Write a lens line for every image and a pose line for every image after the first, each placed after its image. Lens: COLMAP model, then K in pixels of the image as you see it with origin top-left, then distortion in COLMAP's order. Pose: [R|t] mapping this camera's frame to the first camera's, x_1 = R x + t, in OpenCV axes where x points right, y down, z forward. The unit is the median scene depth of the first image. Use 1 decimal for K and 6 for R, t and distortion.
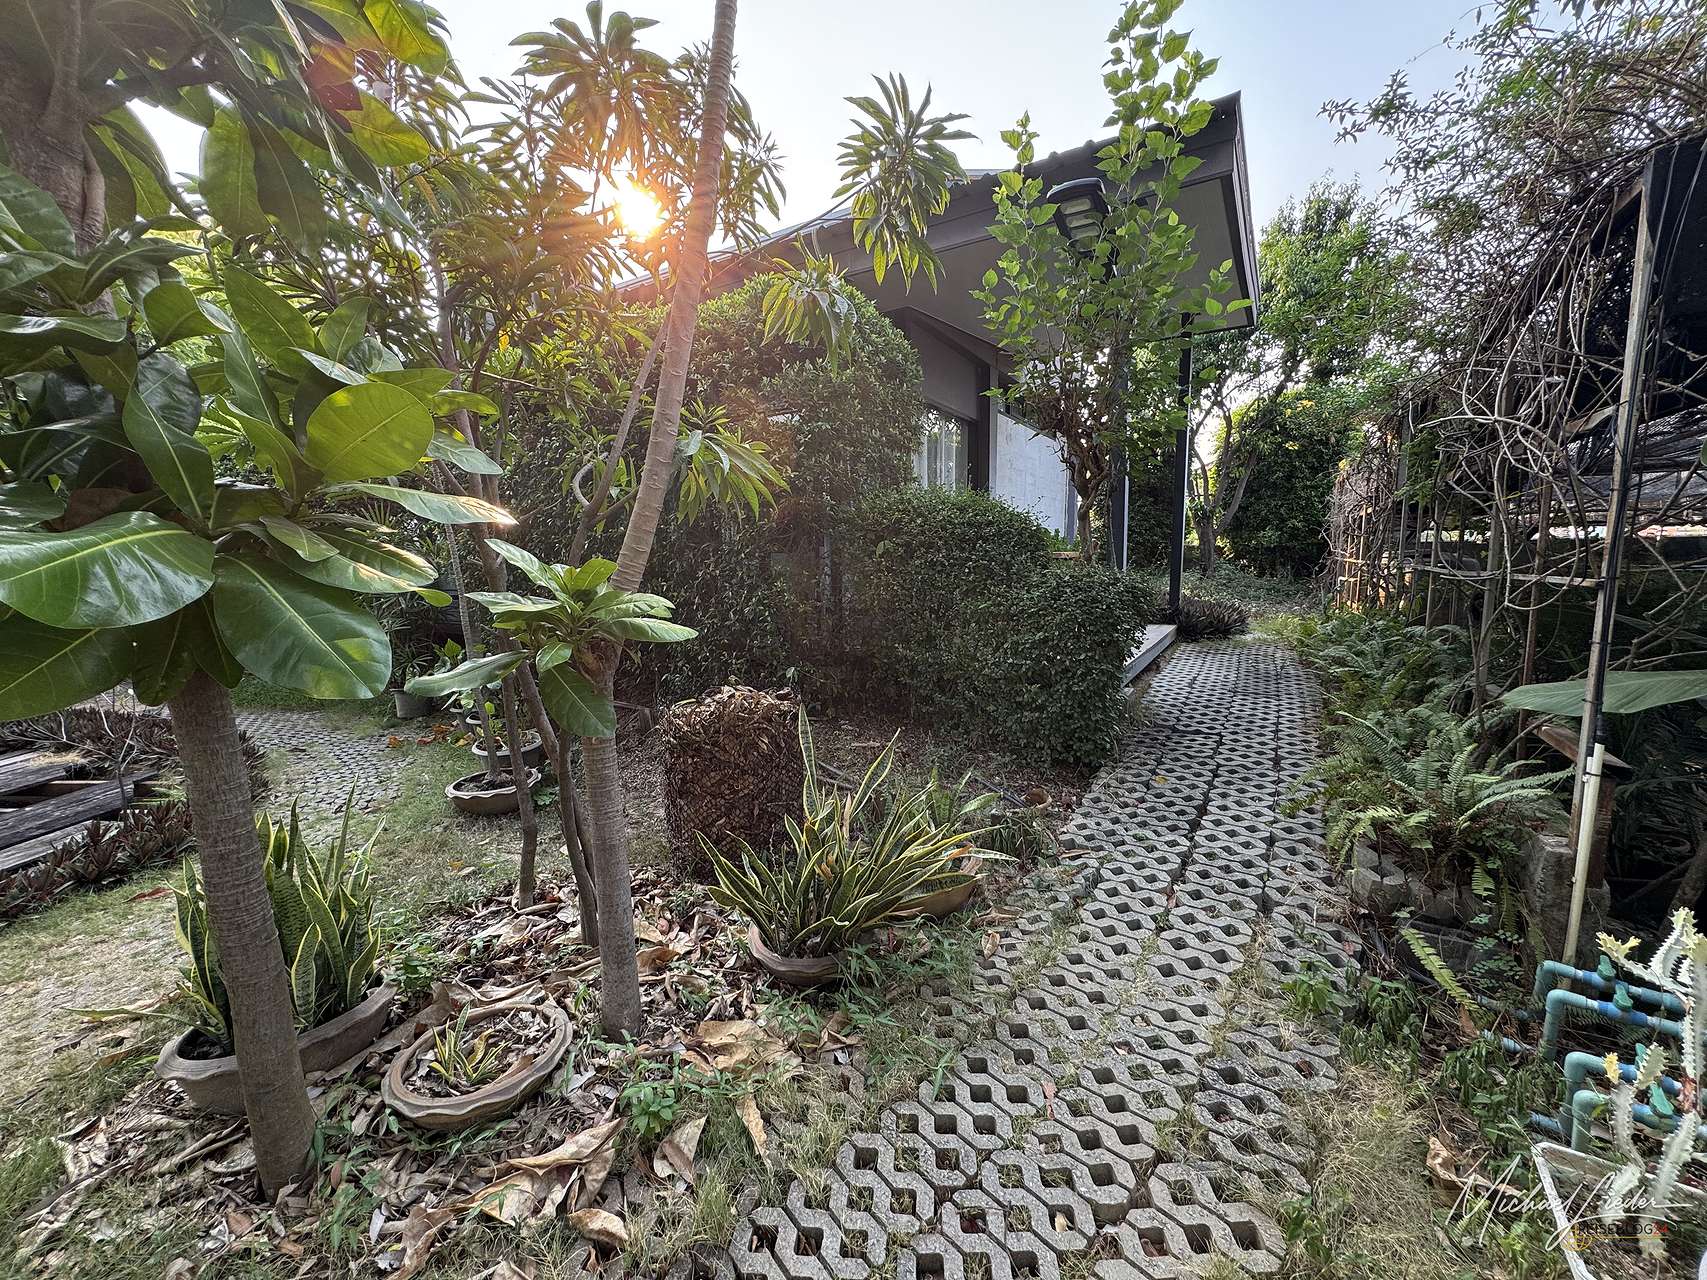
lens RADIAL K [[680.0, 0, 853.5], [0, 680.0, 640.0], [0, 0, 1]] dist [-0.001005, 0.000398]
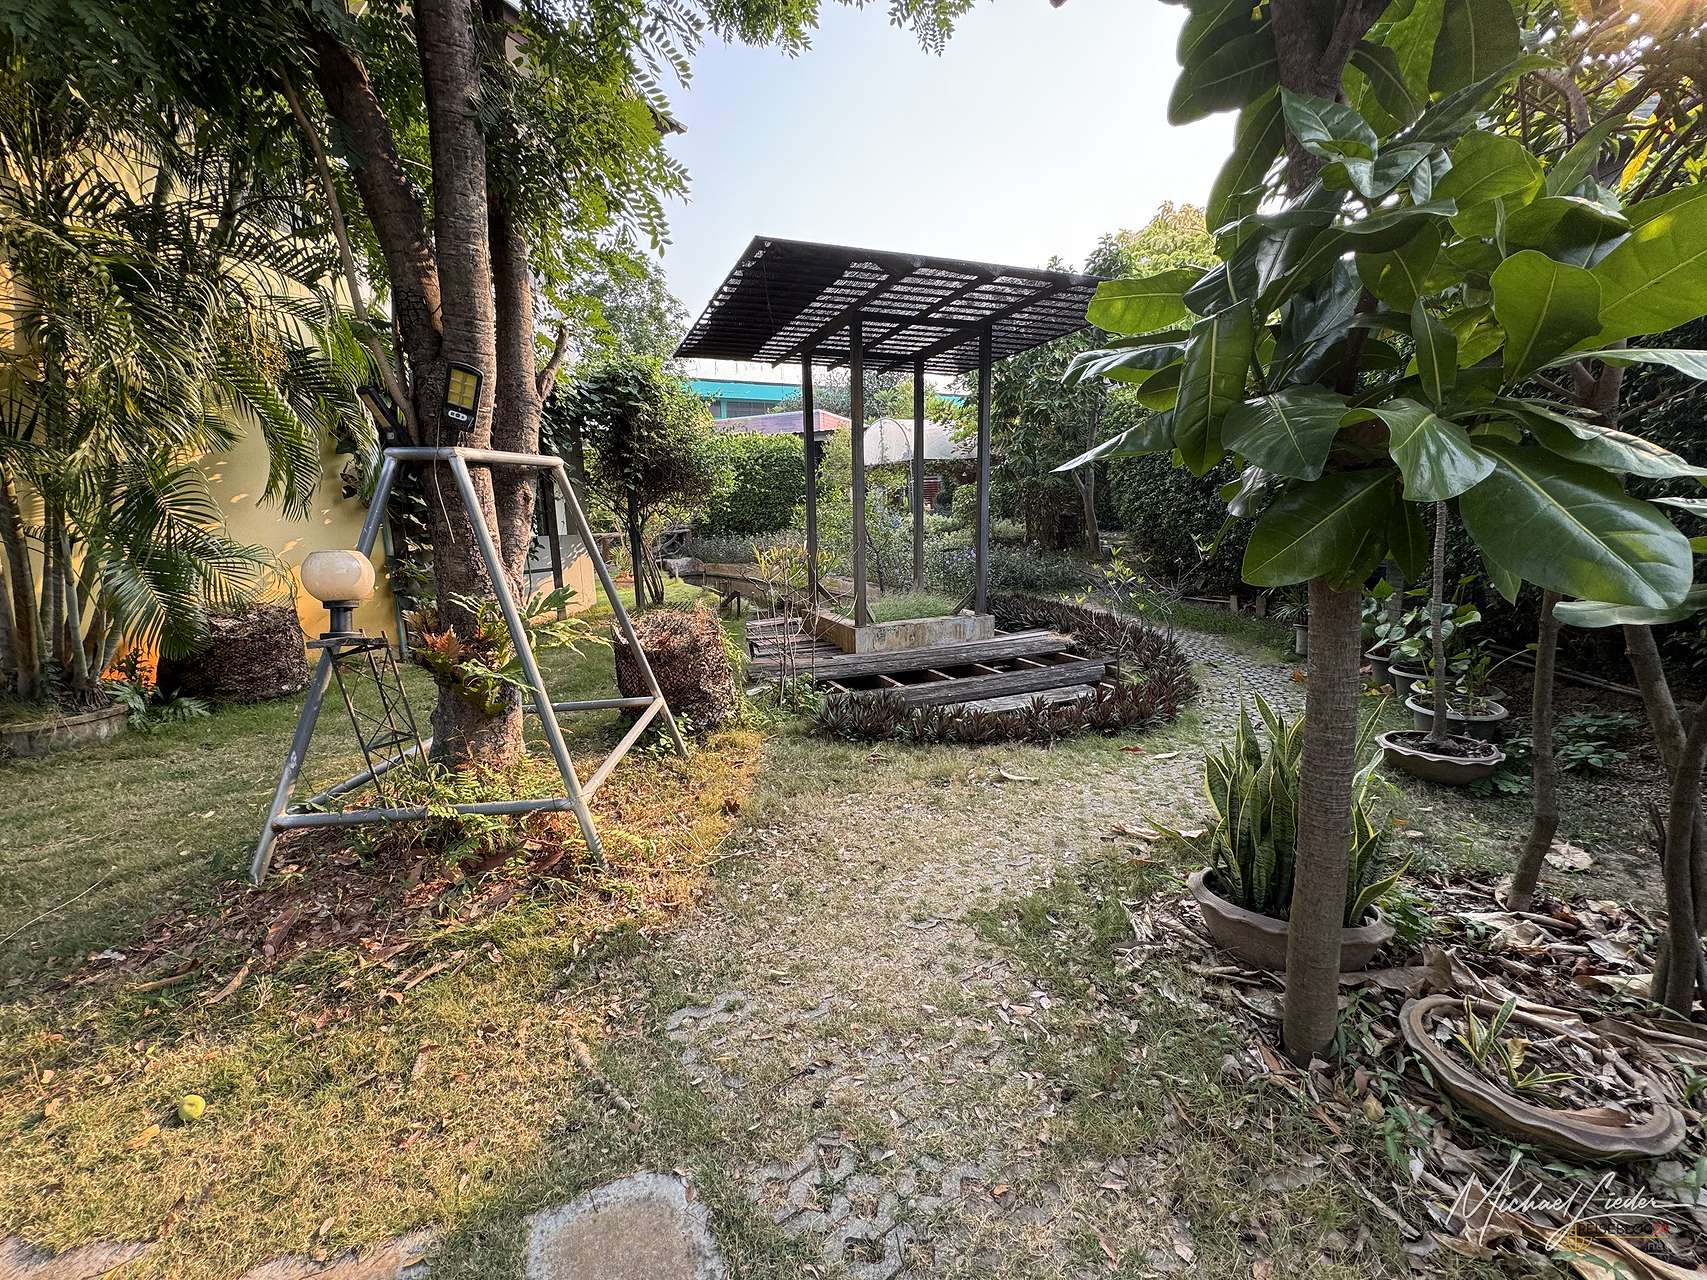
lens RADIAL K [[680.0, 0, 853.5], [0, 680.0, 640.0], [0, 0, 1]] dist [-0.001005, 0.000398]
pose [[0.440744, 0.166834, -0.881993, -0.250721], [-0.096283, 0.985694, 0.138335, 0.061026], [0.892454, 0.023950, 0.450502, -0.110234]]
